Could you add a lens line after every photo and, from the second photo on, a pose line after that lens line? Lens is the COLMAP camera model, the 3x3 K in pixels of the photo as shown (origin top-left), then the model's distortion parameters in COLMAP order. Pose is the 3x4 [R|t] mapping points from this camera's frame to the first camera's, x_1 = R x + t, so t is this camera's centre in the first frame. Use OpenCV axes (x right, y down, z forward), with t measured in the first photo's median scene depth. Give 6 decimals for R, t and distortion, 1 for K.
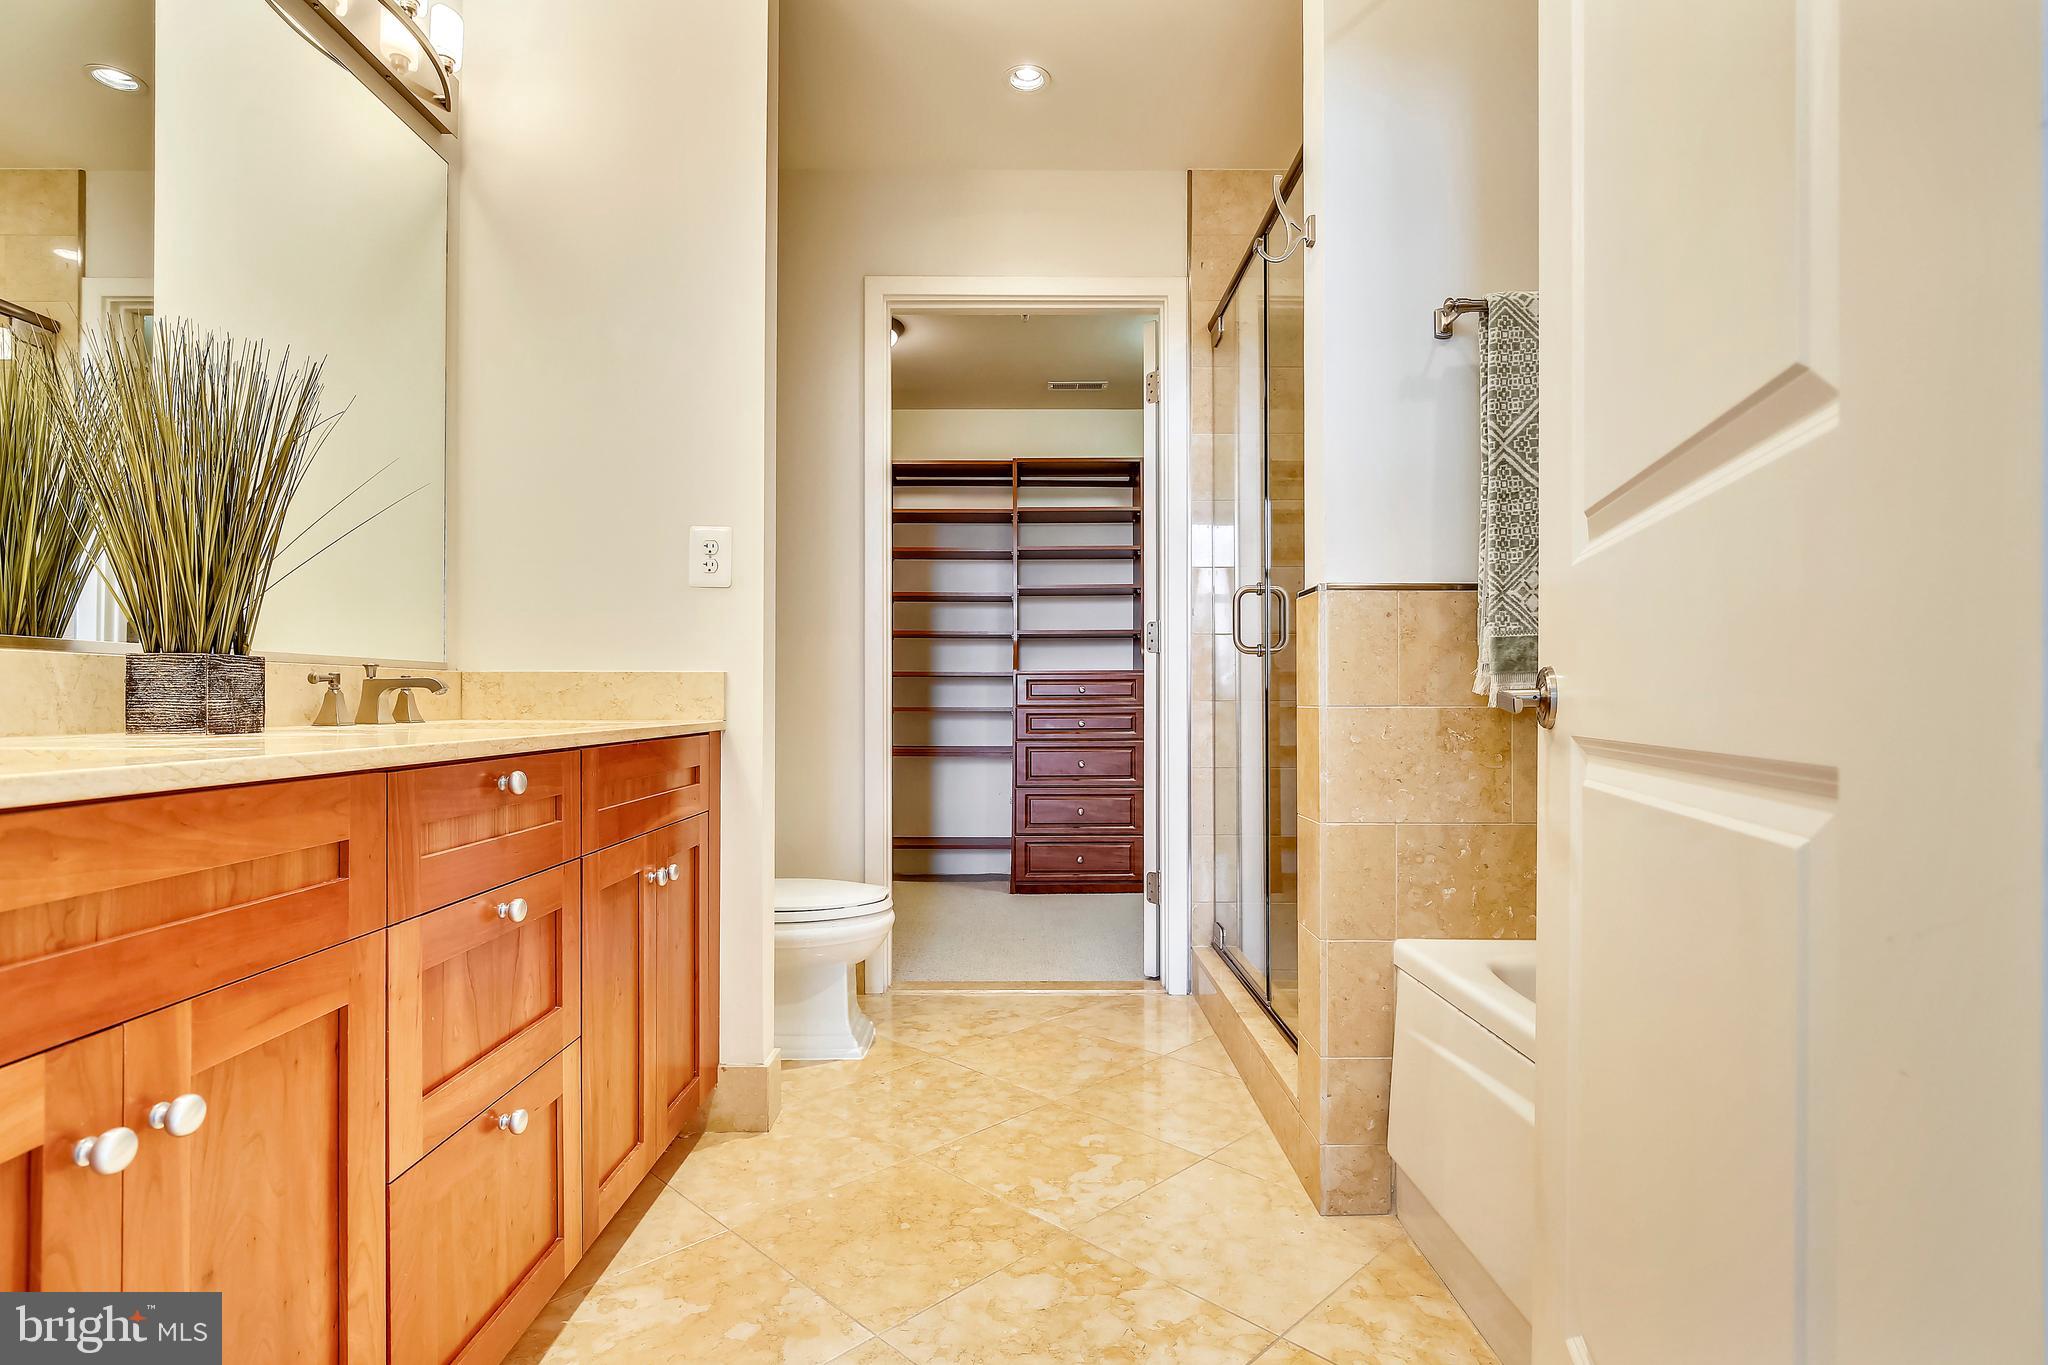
lens RADIAL K [[1034.0, 0, 1031.0], [0, 1034.0, 696.6], [0, 0, 1]] dist [0.025804, -0.000143]
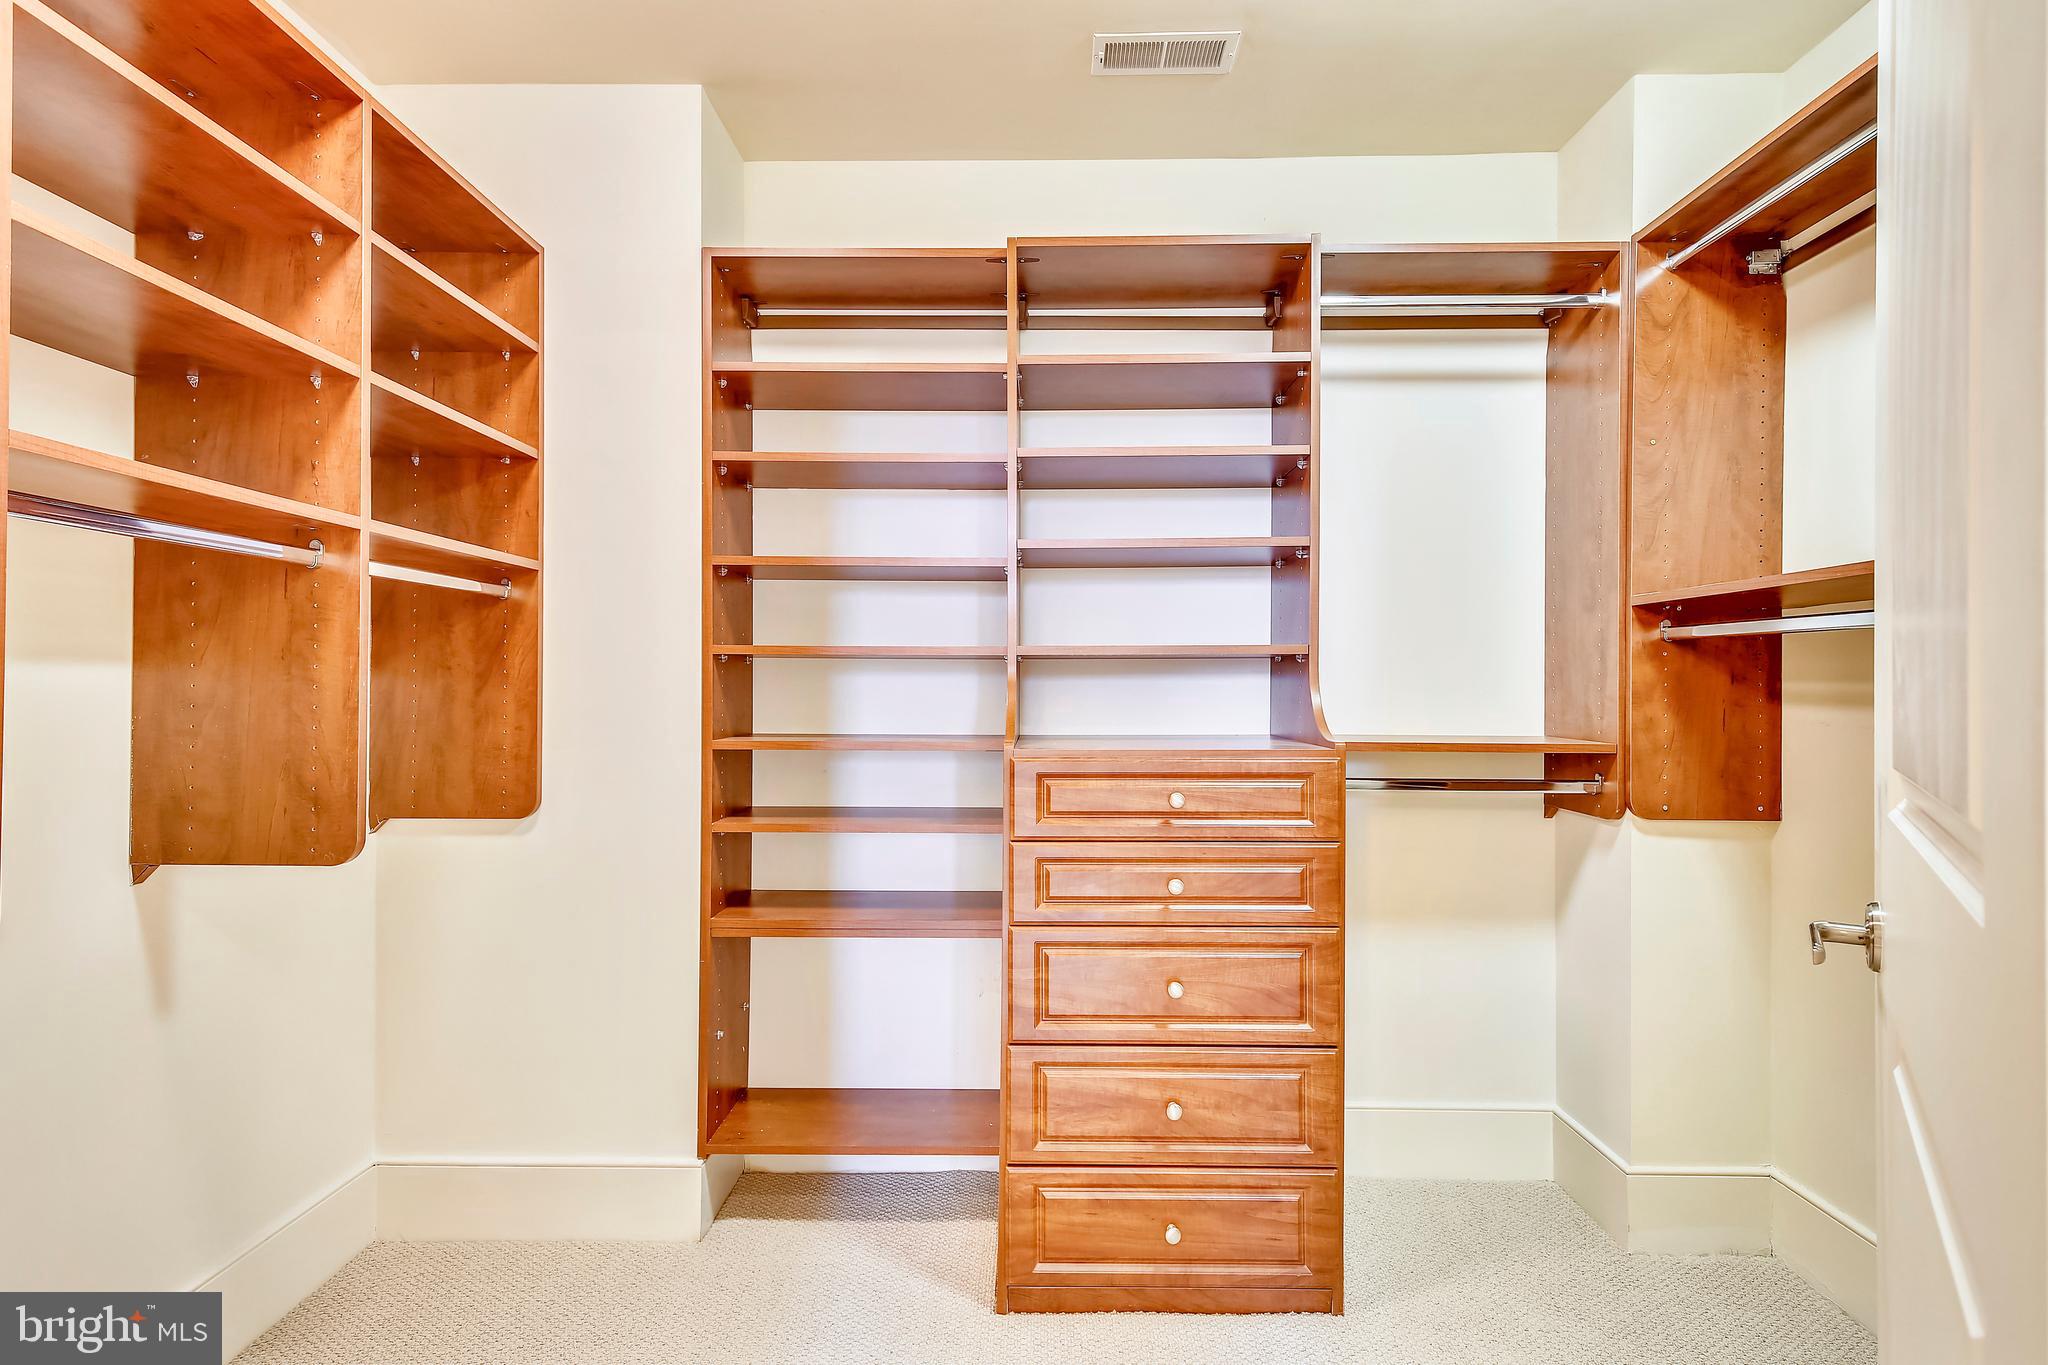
lens RADIAL K [[1034.0, 0, 1021.6], [0, 1034.0, 684.1], [0, 0, 1]] dist [0.025804, -0.000143]
pose [[0.999794, 0.002718, -0.020110, -0.002267], [-0.002765, 0.999993, -0.002333, -0.046929], [0.020103, 0.002388, 0.999795, 0.572748]]
